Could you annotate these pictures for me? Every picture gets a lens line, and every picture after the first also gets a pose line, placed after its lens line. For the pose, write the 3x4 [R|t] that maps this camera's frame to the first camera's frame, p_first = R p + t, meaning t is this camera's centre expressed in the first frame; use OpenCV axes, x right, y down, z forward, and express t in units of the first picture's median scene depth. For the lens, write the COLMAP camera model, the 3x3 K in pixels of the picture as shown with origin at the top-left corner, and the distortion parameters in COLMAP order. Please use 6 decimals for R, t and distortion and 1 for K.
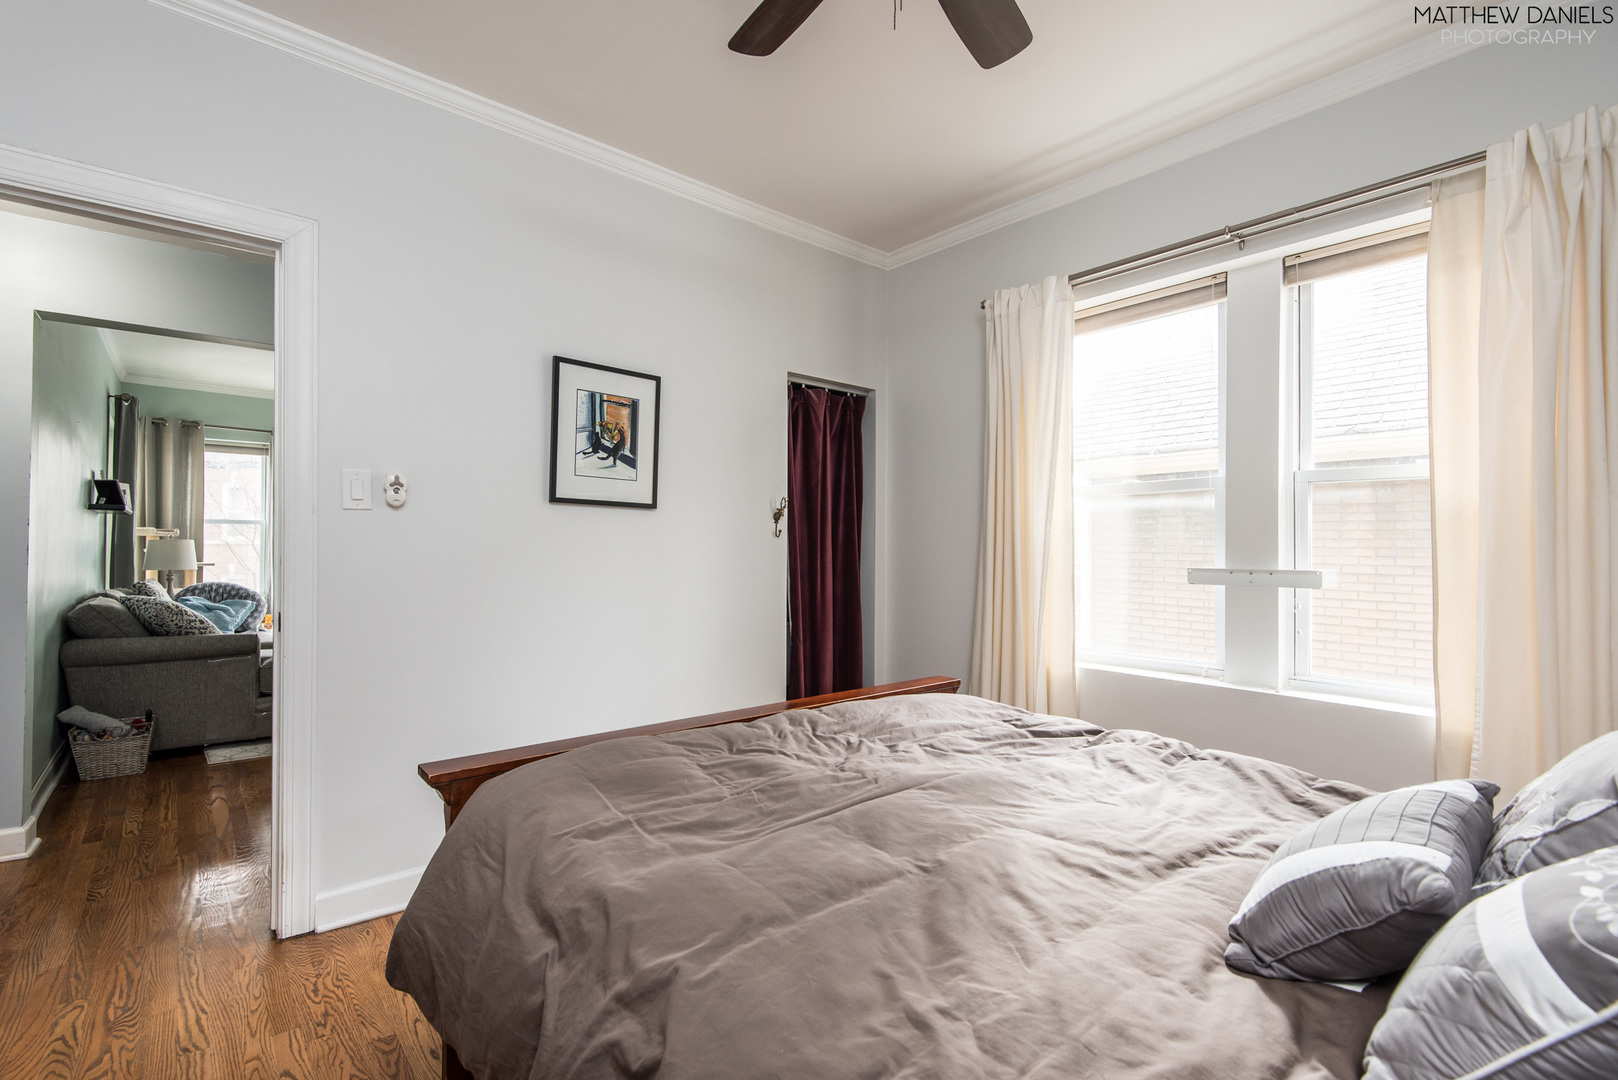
lens RADIAL K [[731.4, 0, 809.0], [0, 731.4, 540.0], [0, 0, 1]] dist [0.055619, -0.031673]
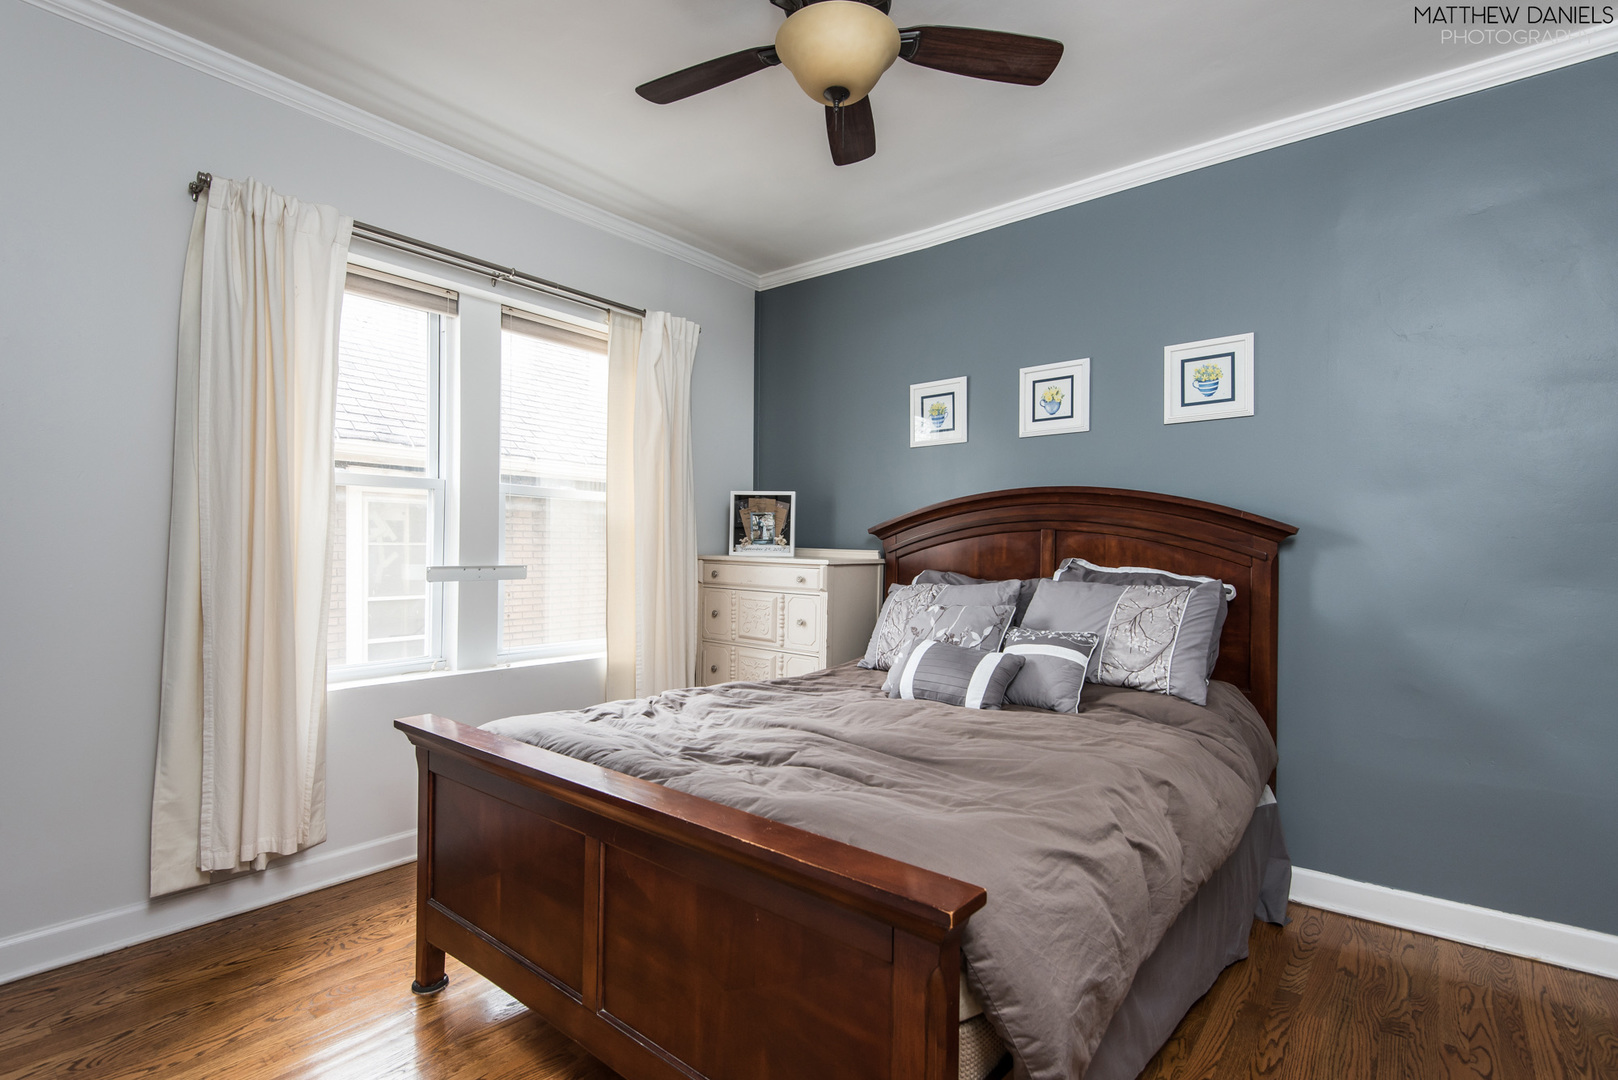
lens RADIAL K [[765.9, 0, 809.0], [0, 765.9, 540.0], [0, 0, 1]] dist [-0.000084, -0.000019]
pose [[-0.168248, 0.006110, 0.985726, -0.660862], [-0.019832, 0.999757, -0.009582, 0.001402], [-0.985545, -0.021161, -0.168086, 0.716664]]
